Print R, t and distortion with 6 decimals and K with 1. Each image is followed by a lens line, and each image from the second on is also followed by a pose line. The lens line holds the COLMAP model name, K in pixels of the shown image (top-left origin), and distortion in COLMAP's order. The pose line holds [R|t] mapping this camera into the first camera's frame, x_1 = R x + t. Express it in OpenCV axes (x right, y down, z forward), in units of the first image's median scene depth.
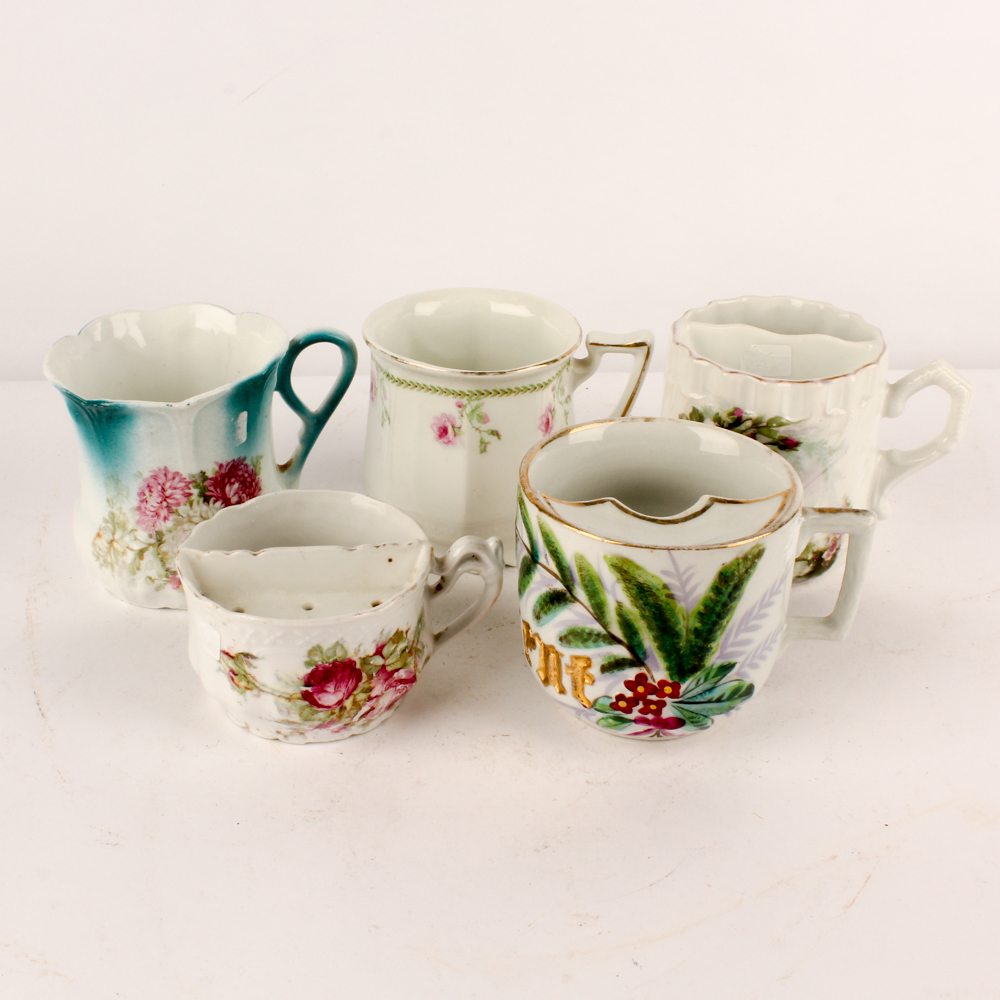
lens RADIAL K [[1574.5, 0, 497.5], [0, 1574.5, 495.3], [0, 0, 1]] dist [-0.127849, 0.000000]
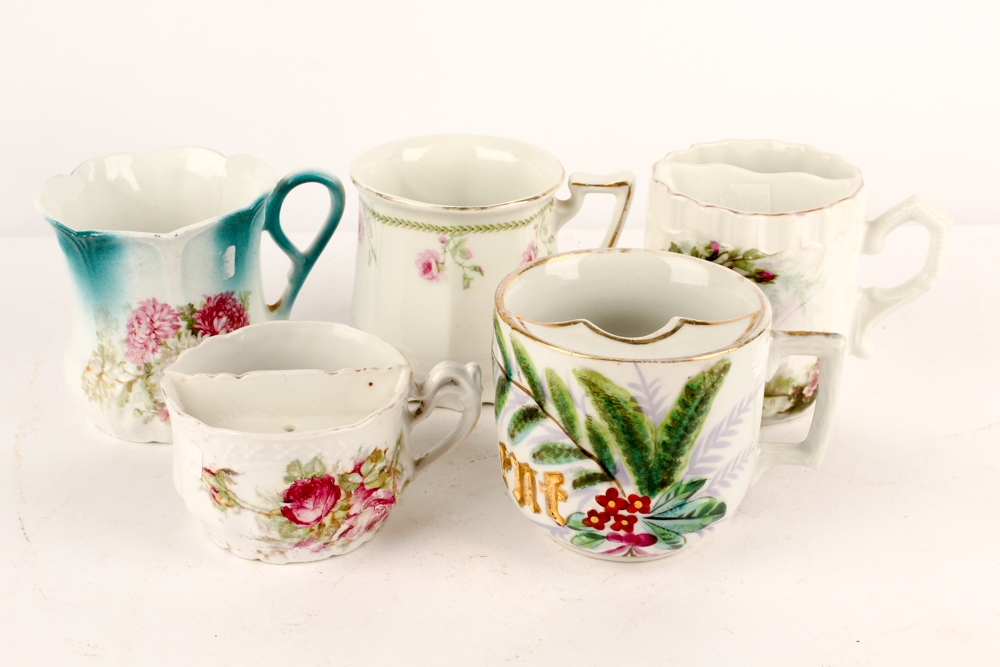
lens RADIAL K [[1637.7, 0, 499.6], [0, 1637.7, 329.8], [0, 0, 1]] dist [-0.021909, 0.000000]
pose [[0.999825, -0.000355, -0.018725, 0.037310], [-0.000670, 0.998503, -0.054685, 0.066907], [0.018716, 0.054688, 0.998328, -0.069130]]
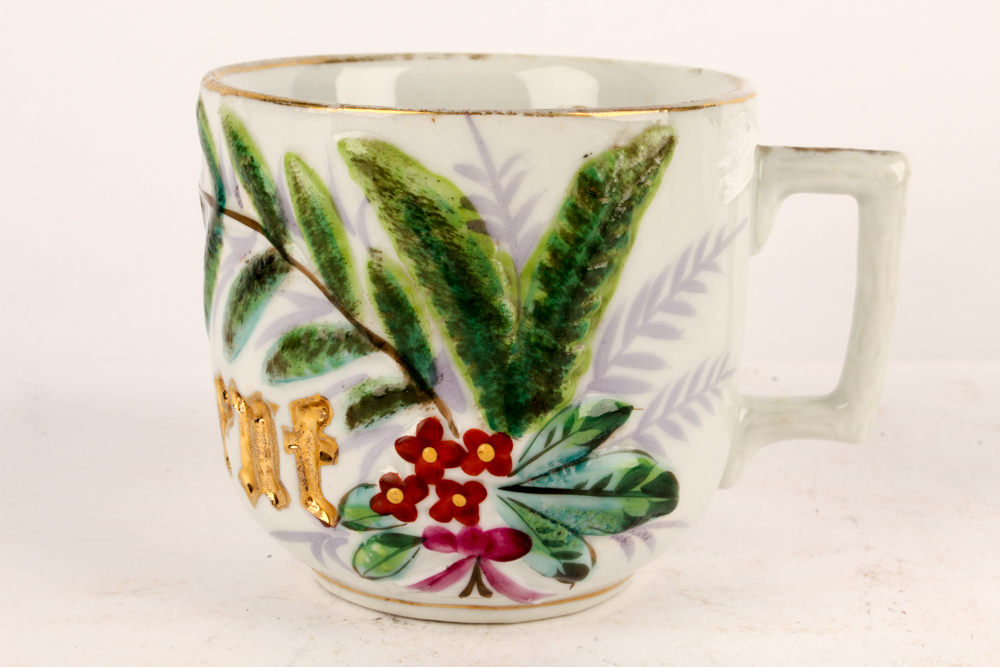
lens RADIAL K [[1924.8, 0, 499.0], [0, 1924.8, 333.9], [0, 0, 1]] dist [0.018211, 0.000000]
pose [[0.999922, -0.006322, 0.010755, 0.103569], [0.008895, 0.965768, -0.259254, 0.233347], [-0.008748, 0.259330, 0.965749, 0.417794]]
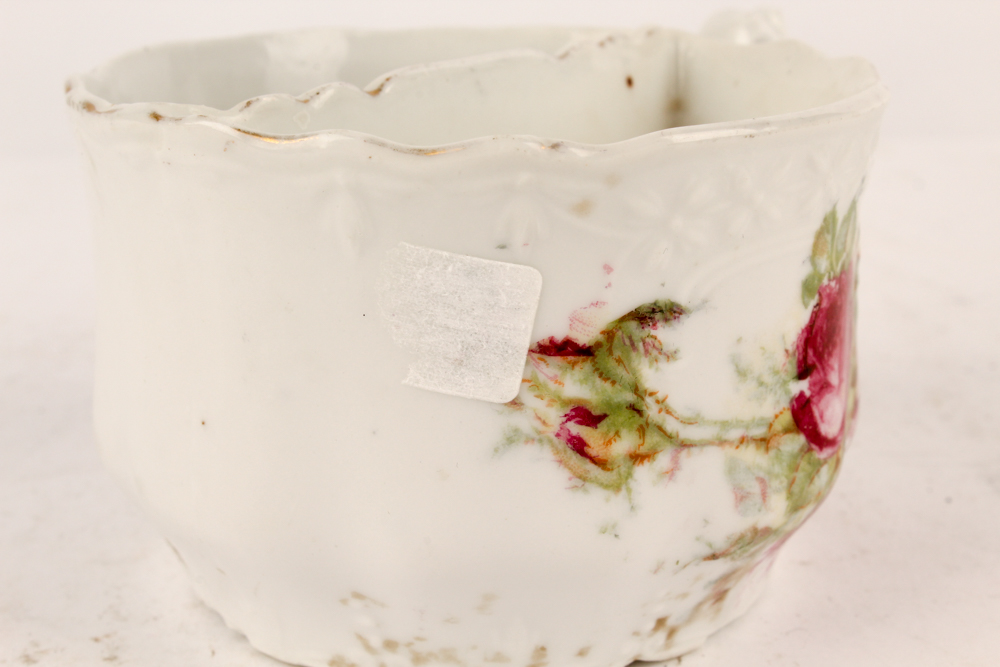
lens RADIAL K [[1812.3, 0, 498.4], [0, 1812.3, 330.2], [0, 0, 1]] dist [-0.071668, 0.000000]
pose [[0.710879, -0.220233, 0.667944, -0.387534], [0.358515, 0.930526, -0.074749, 0.117083], [-0.605077, 0.292605, 0.740448, 0.767194]]
